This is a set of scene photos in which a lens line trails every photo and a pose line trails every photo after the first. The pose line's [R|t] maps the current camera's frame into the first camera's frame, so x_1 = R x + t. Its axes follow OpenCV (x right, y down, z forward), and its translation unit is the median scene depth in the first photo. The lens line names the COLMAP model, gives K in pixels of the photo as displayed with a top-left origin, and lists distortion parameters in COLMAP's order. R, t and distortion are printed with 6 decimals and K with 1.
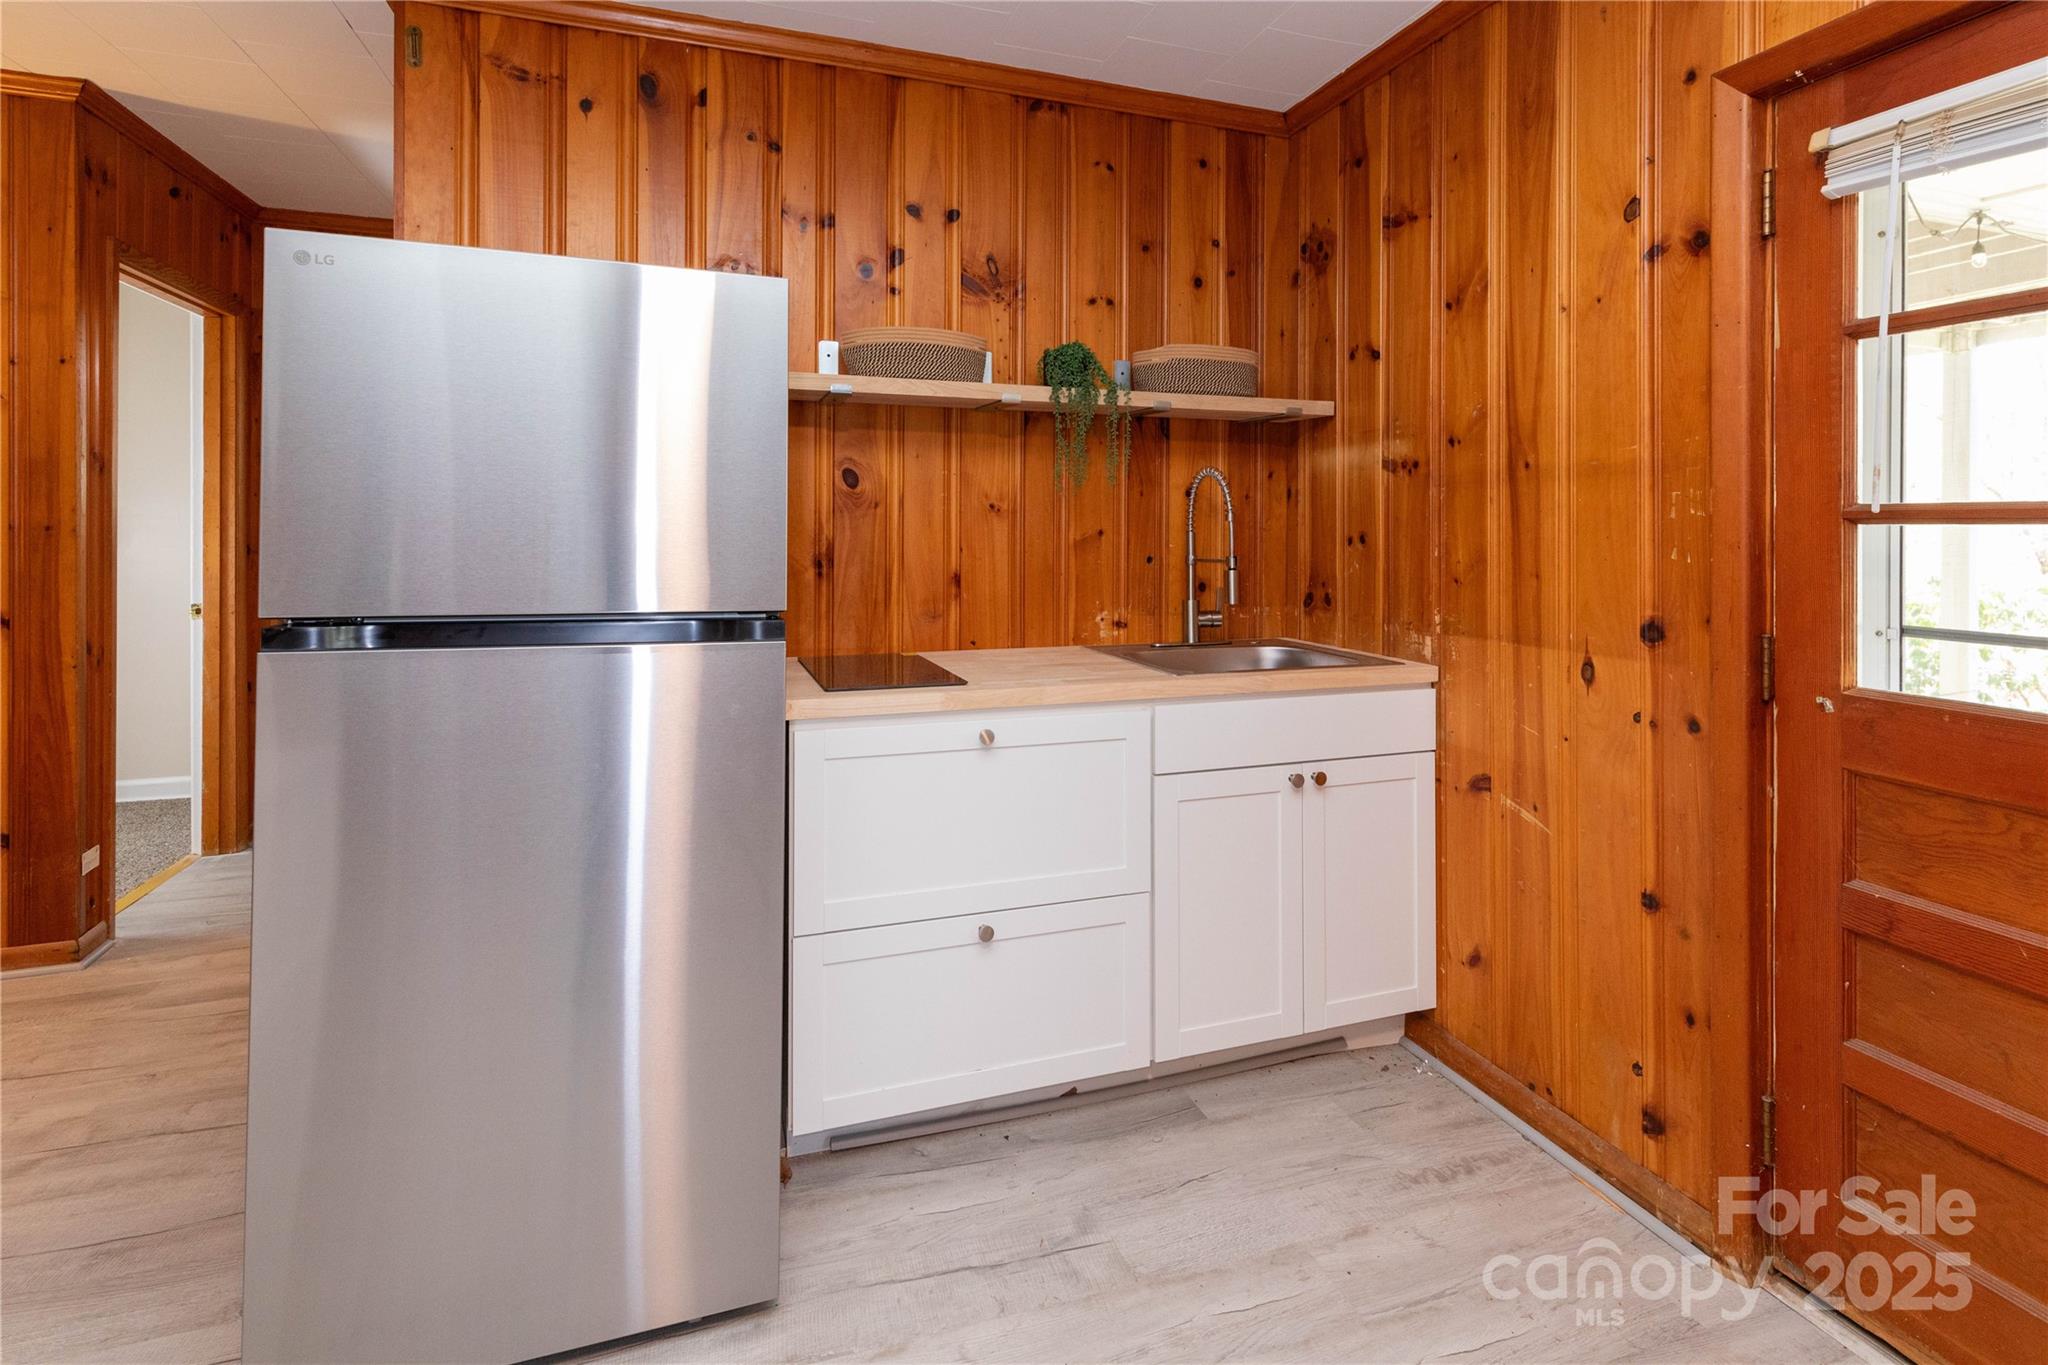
lens RADIAL K [[955.0, 0, 1014.8], [0, 955.0, 529.3], [0, 0, 1]] dist [0.009253, -0.000832]
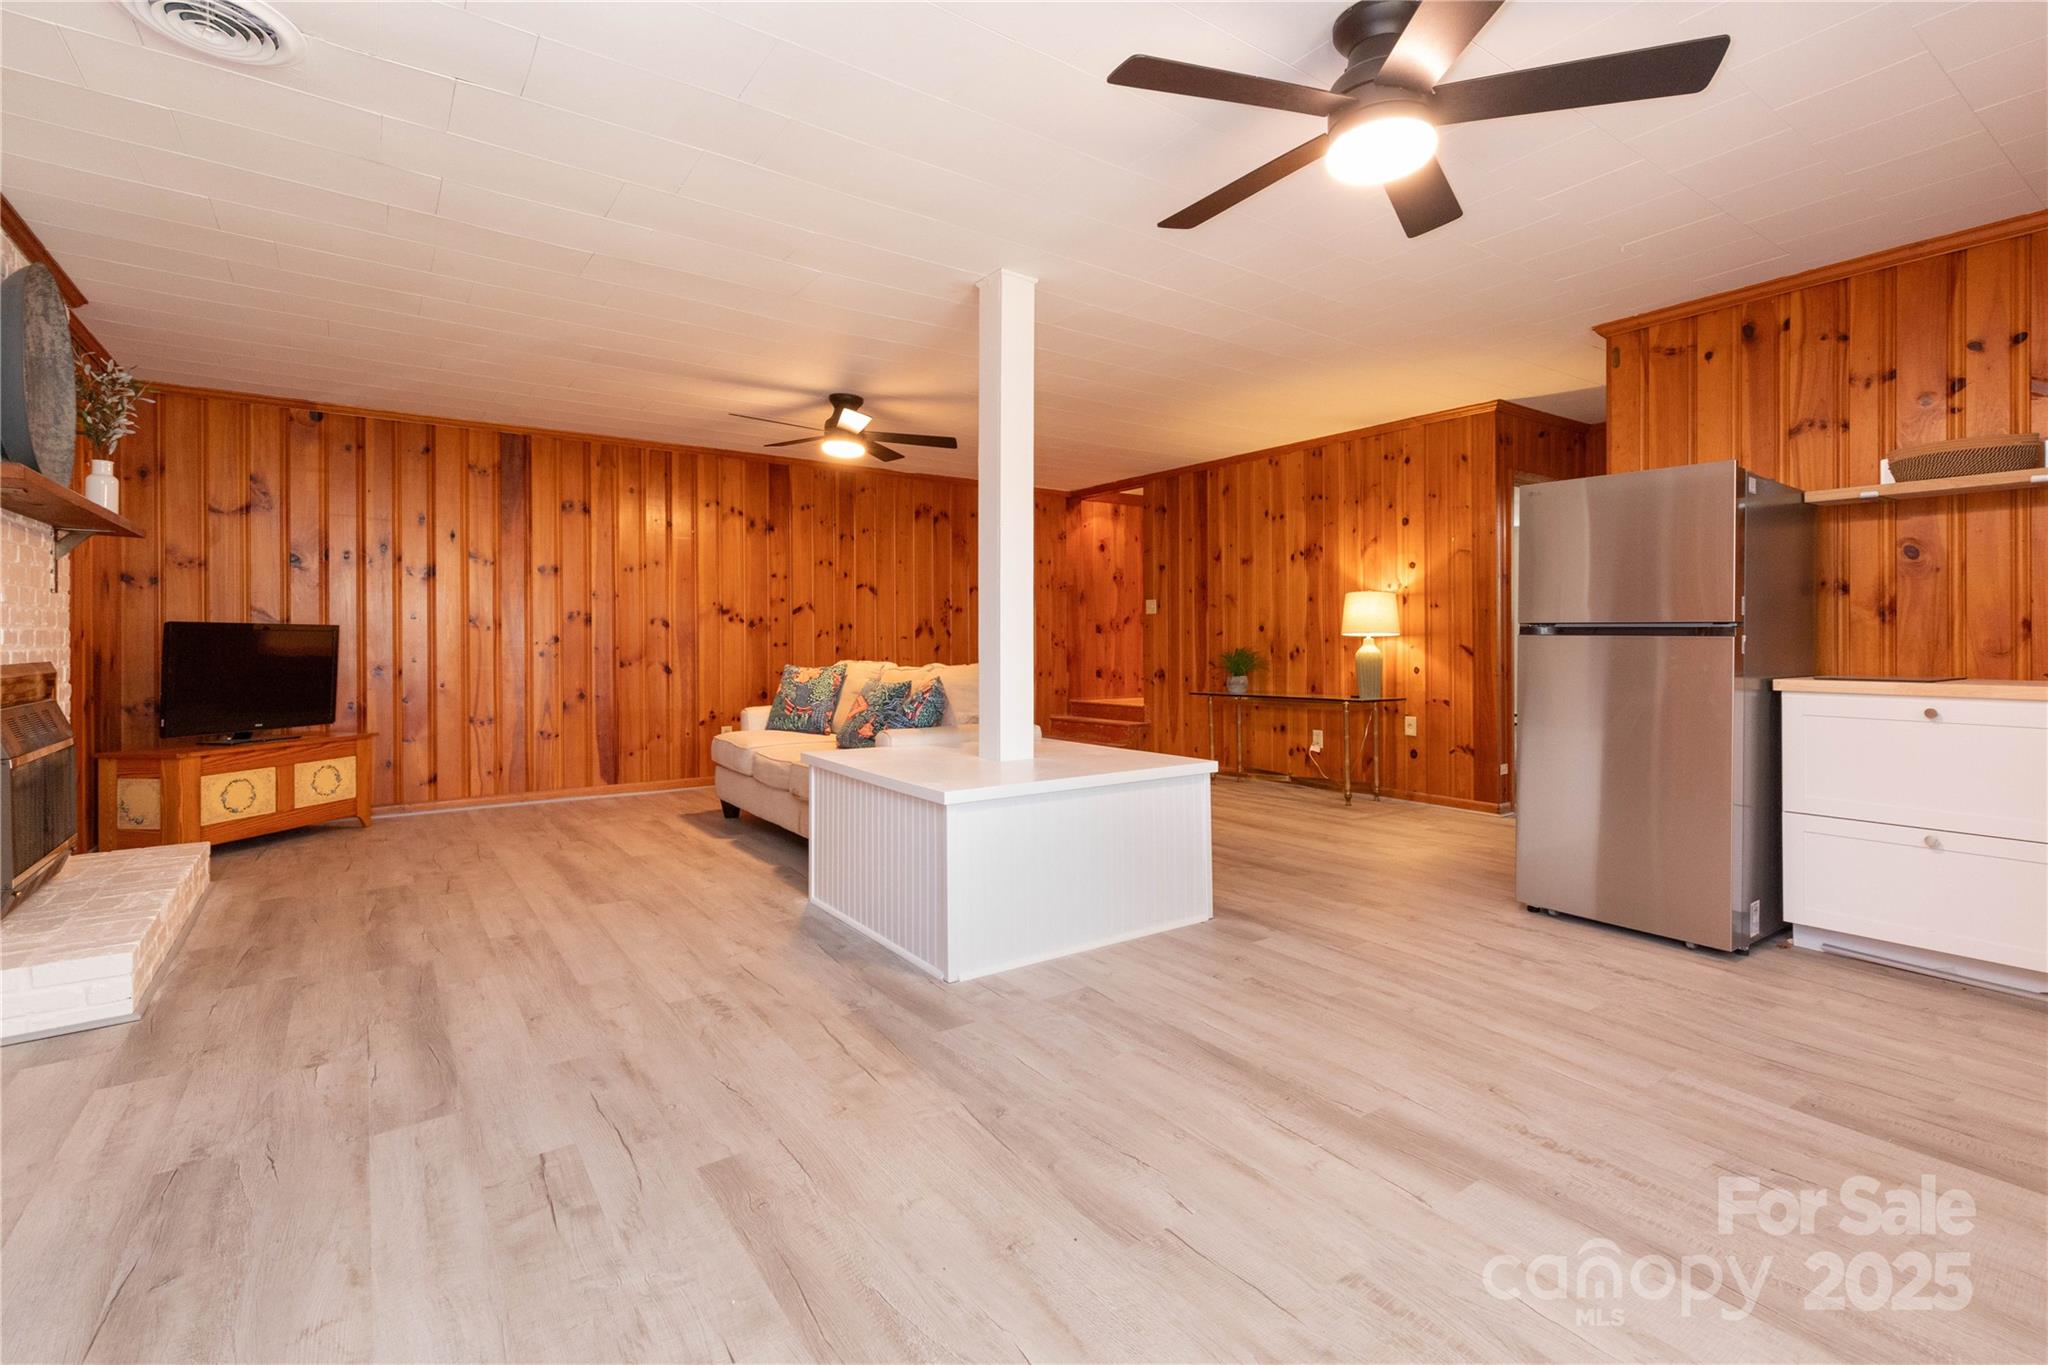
lens RADIAL K [[955.0, 0, 997.8], [0, 955.0, 630.4], [0, 0, 1]] dist [0.009253, -0.000832]
pose [[0.263634, -0.014108, -0.964520, 0.833281], [-0.001095, 0.999888, -0.014924, 0.083668], [0.964622, 0.004991, 0.263589, -0.667382]]
